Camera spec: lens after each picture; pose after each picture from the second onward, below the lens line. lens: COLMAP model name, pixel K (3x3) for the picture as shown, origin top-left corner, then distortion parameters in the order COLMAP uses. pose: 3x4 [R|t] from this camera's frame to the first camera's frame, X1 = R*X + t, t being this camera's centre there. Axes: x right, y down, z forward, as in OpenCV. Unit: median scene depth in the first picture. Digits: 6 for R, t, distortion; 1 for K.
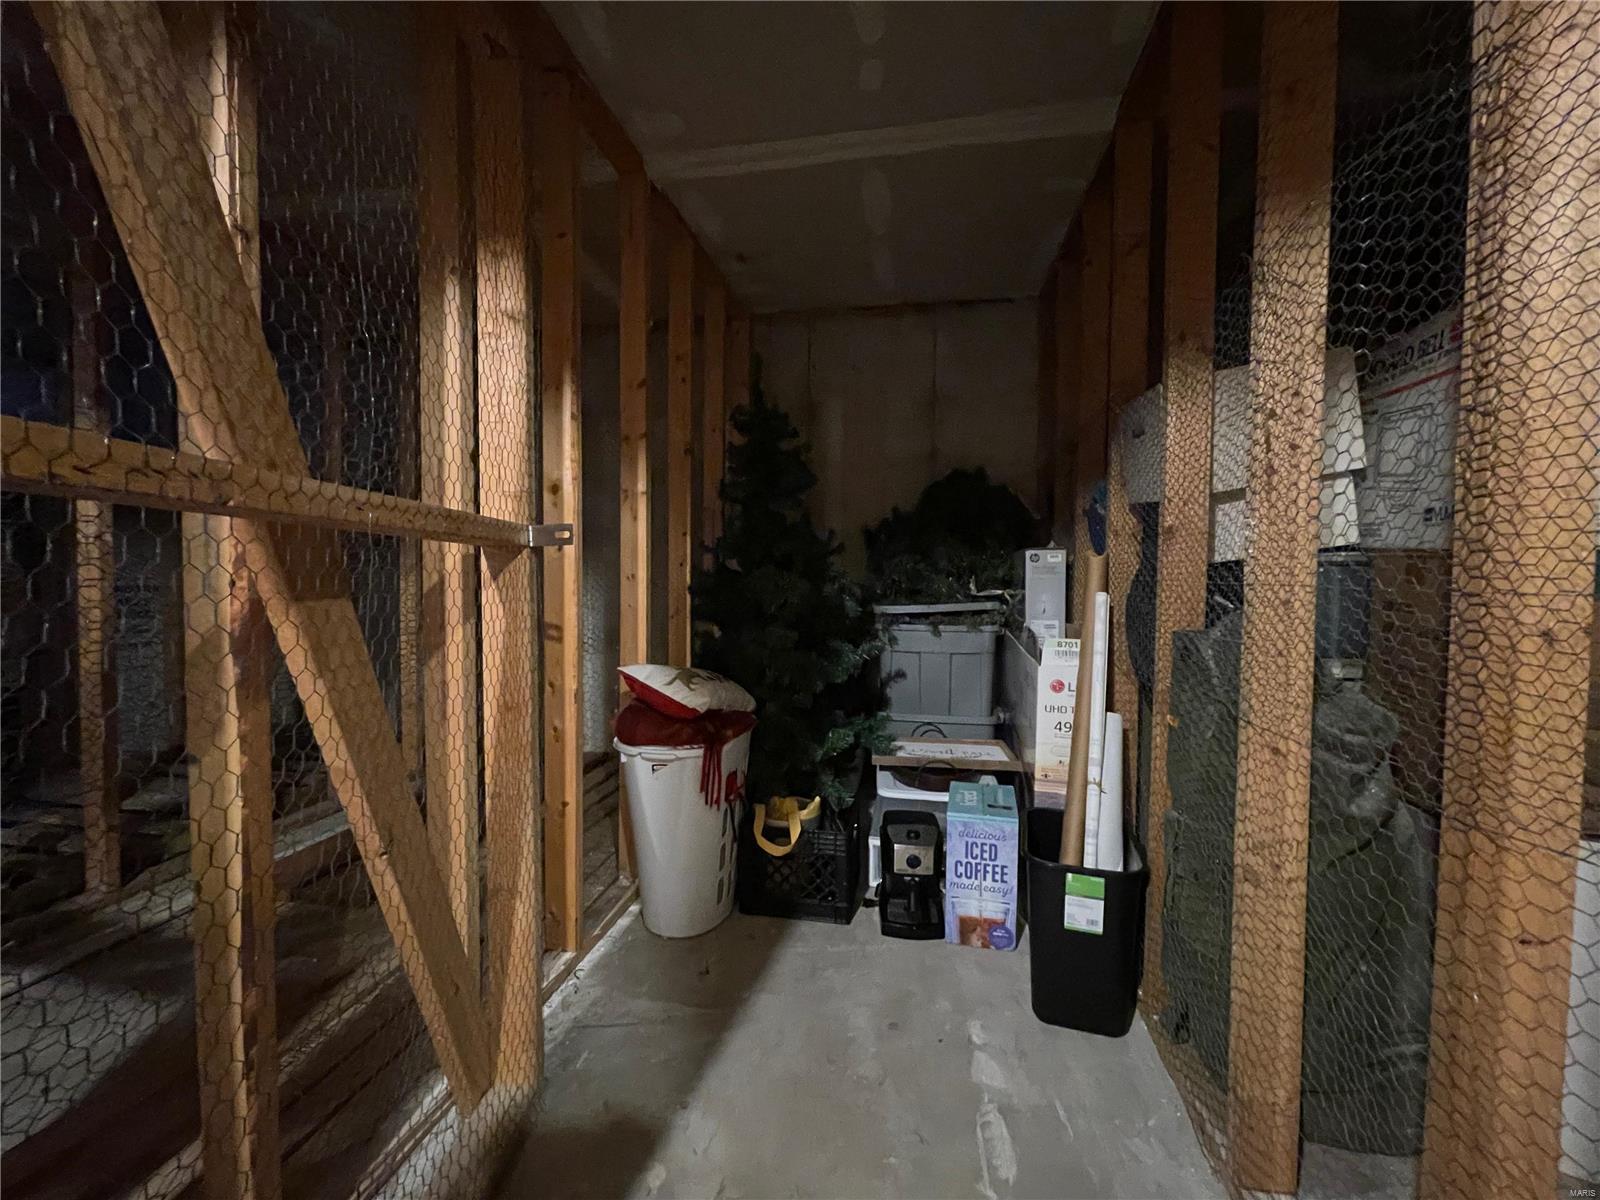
lens RADIAL K [[647.0, 0, 800.0], [0, 647.0, 600.0], [0, 0, 1]] dist [-0.018333, 0.000010]
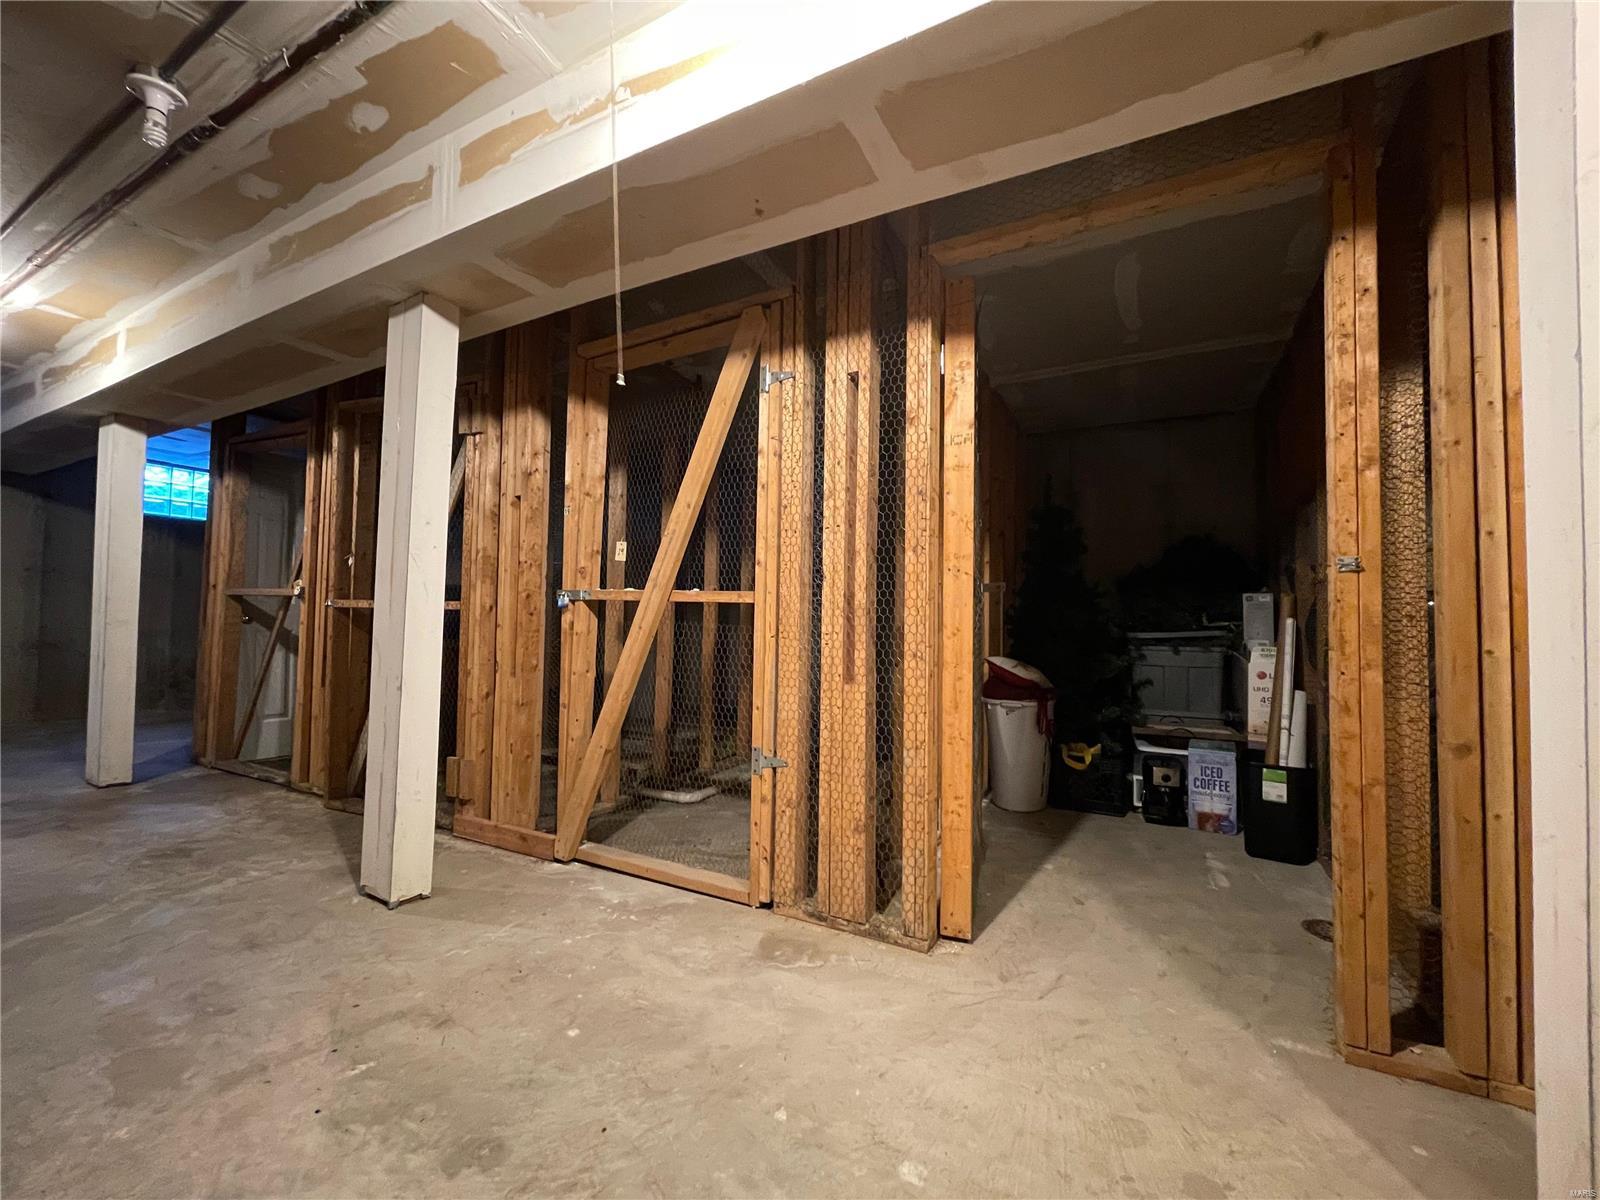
lens RADIAL K [[647.0, 0, 800.0], [0, 647.0, 600.0], [0, 0, 1]] dist [-0.018333, 0.000010]
pose [[0.952115, -0.004073, -0.305712, -0.217419], [-0.020043, 0.996929, -0.075706, 0.089200], [0.305081, 0.078209, 0.949110, -0.909544]]
